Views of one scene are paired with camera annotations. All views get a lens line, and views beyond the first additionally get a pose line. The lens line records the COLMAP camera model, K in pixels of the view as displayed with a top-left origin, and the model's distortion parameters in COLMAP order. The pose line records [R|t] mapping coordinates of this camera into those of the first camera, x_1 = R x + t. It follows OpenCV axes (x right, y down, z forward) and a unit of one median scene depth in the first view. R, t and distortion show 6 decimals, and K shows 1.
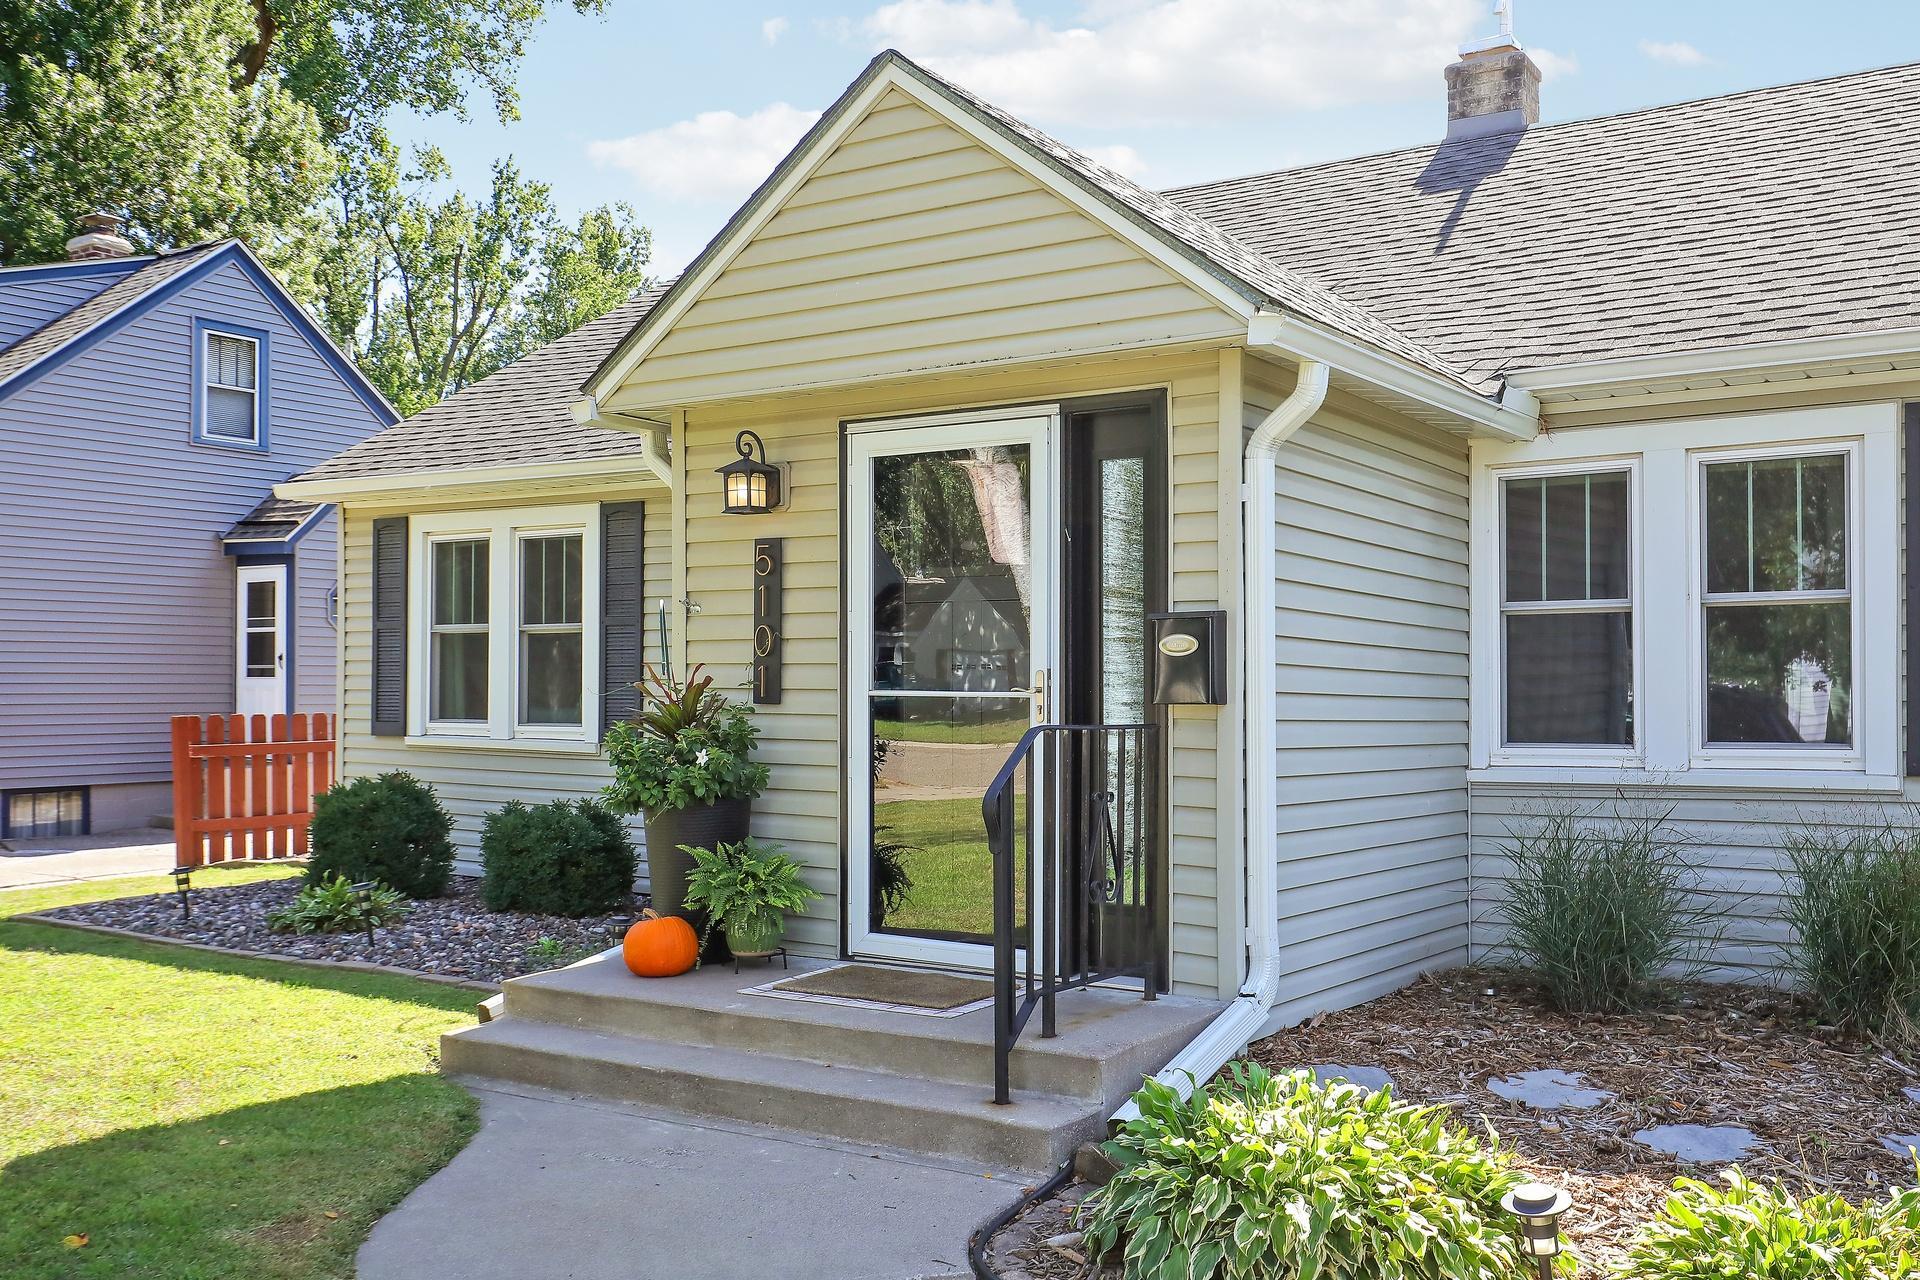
lens RADIAL K [[1798.7, 0, 960.0], [0, 1798.7, 640.0], [0, 0, 1]] dist [-0.002405, -0.001057]
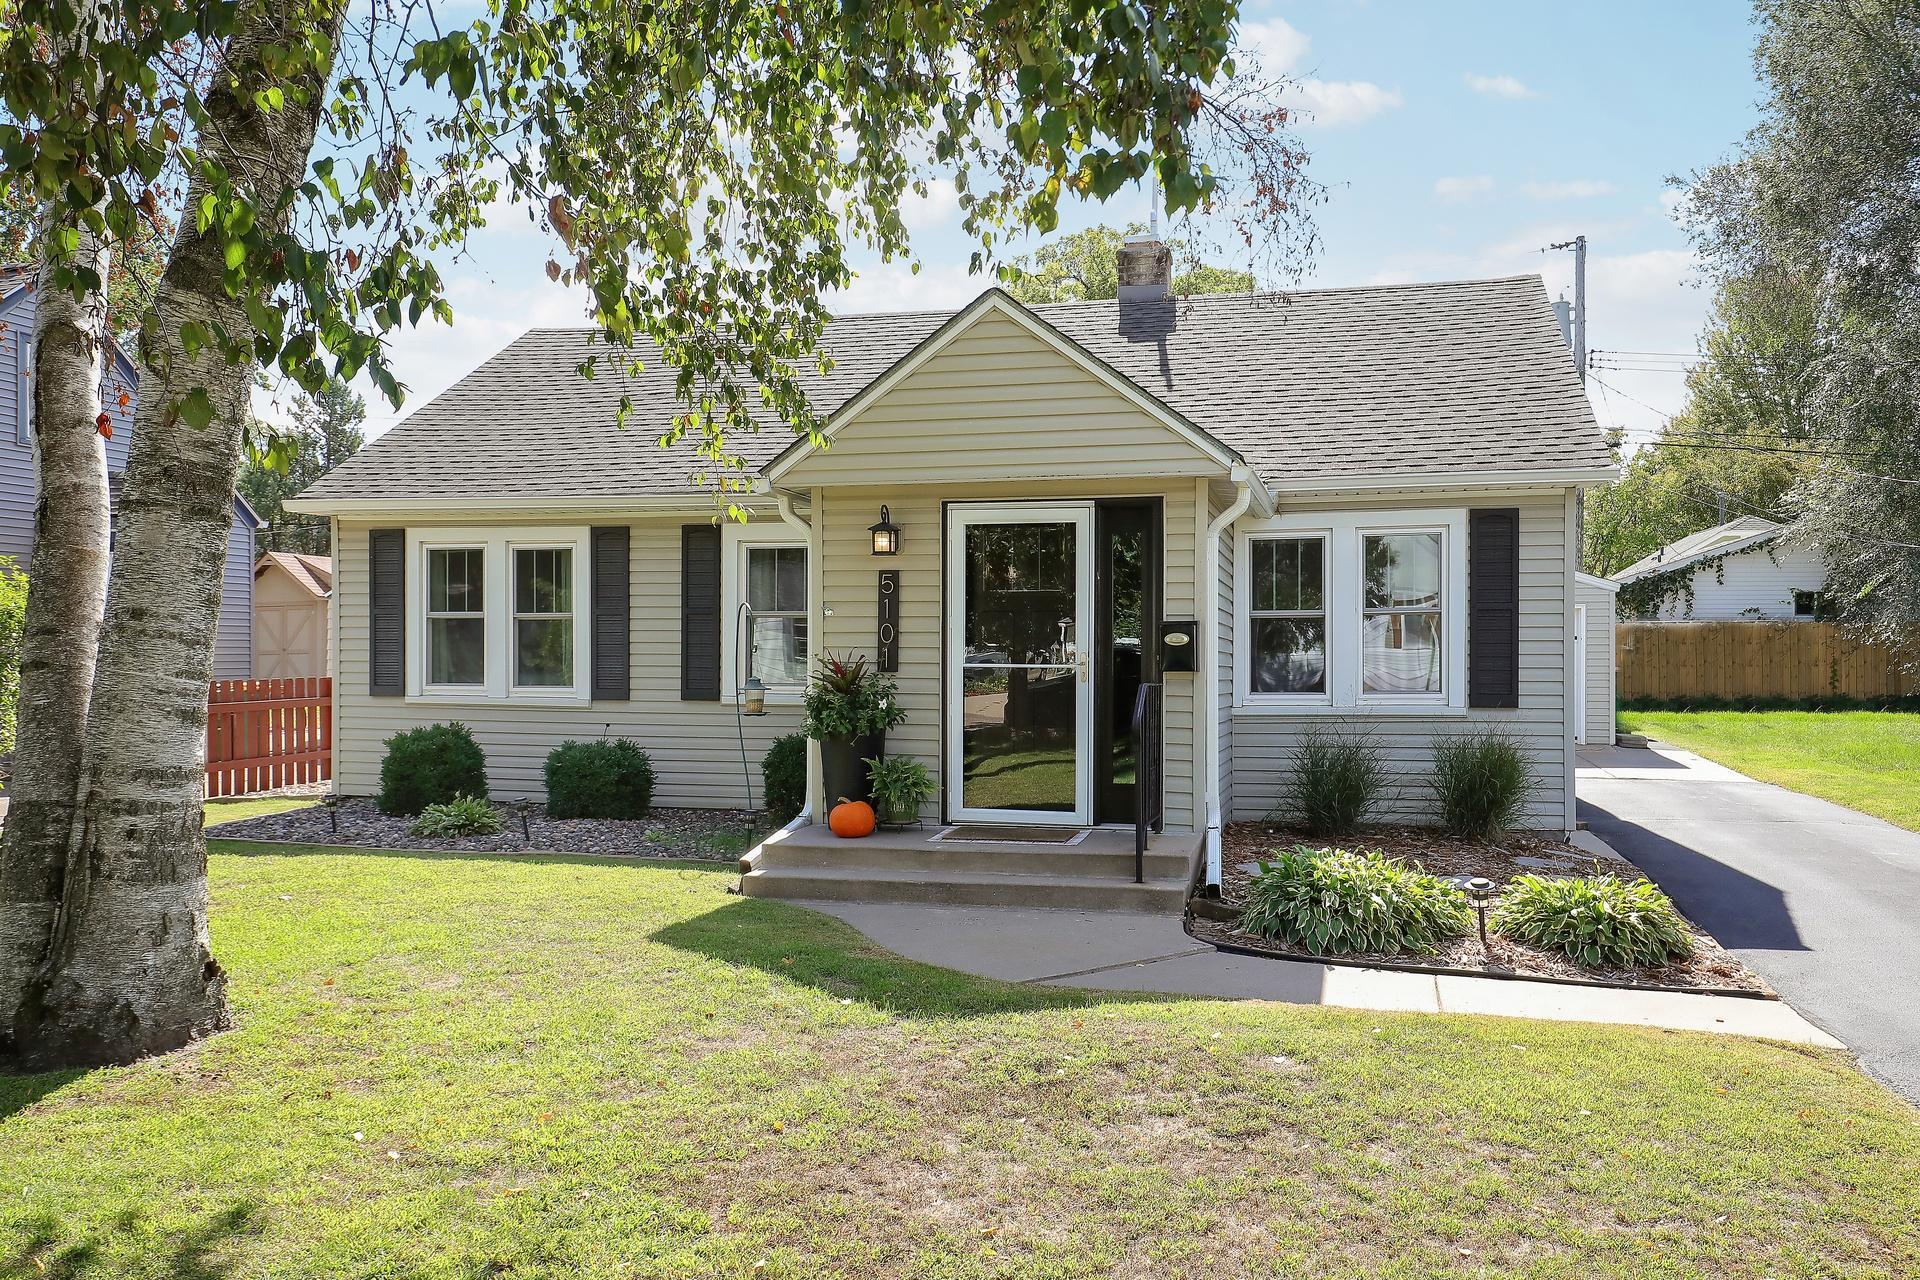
lens RADIAL K [[1550.4, 0, 960.0], [0, 1550.4, 640.0], [0, 0, 1]] dist [-0.008511, -0.001723]
pose [[0.941645, 0.002358, 0.336599, -0.514644], [-0.008633, 0.999816, 0.017145, -0.017916], [-0.336497, -0.019050, 0.941492, -0.342425]]
